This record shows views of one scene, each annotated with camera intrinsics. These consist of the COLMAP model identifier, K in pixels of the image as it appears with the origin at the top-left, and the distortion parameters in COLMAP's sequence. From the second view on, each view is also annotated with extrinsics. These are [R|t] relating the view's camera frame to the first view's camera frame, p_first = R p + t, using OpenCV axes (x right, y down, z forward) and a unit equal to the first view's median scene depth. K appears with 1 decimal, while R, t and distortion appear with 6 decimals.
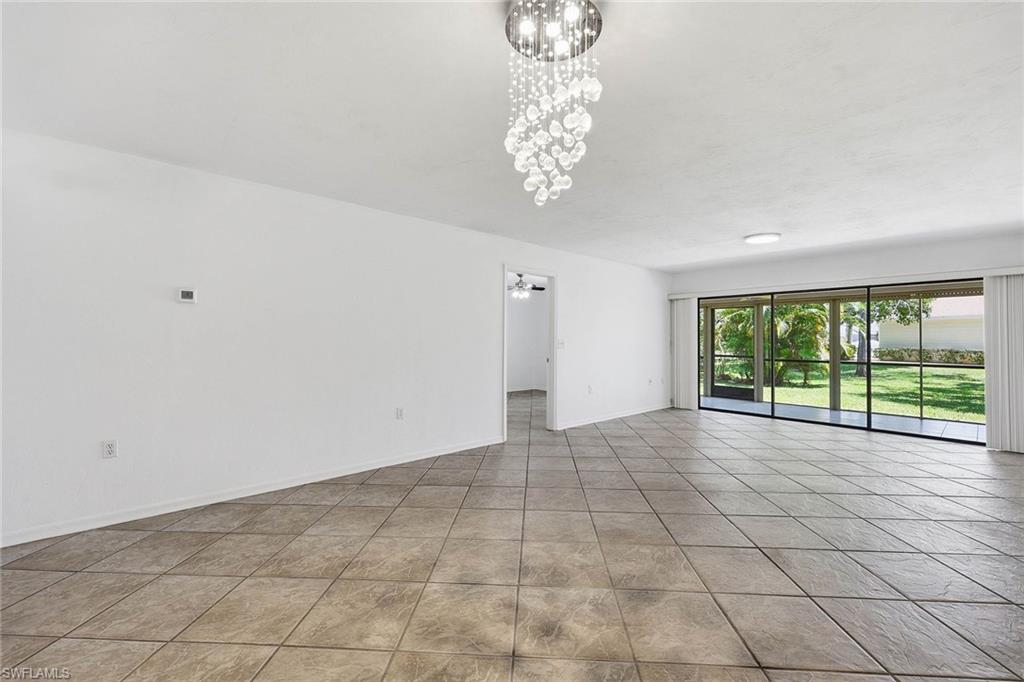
lens RADIAL K [[426.6, 0, 519.8], [0, 426.6, 337.4], [0, 0, 1]] dist [-0.001414, -0.000203]
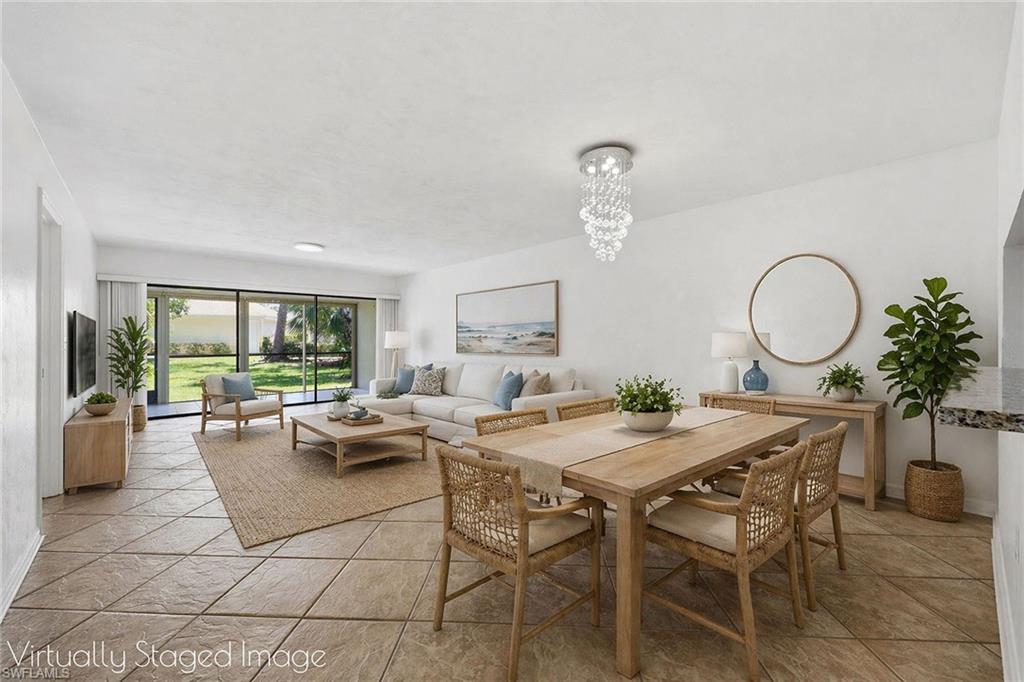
lens RADIAL K [[413.9, 0, 514.0], [0, 413.9, 336.9], [0, 0, 1]] dist [-0.001707, -0.000059]
pose [[-0.010070, -0.005426, 0.999935, -0.377368], [-0.006204, 0.999966, 0.005364, -0.000518], [-0.999930, -0.006150, -0.010104, 0.309417]]
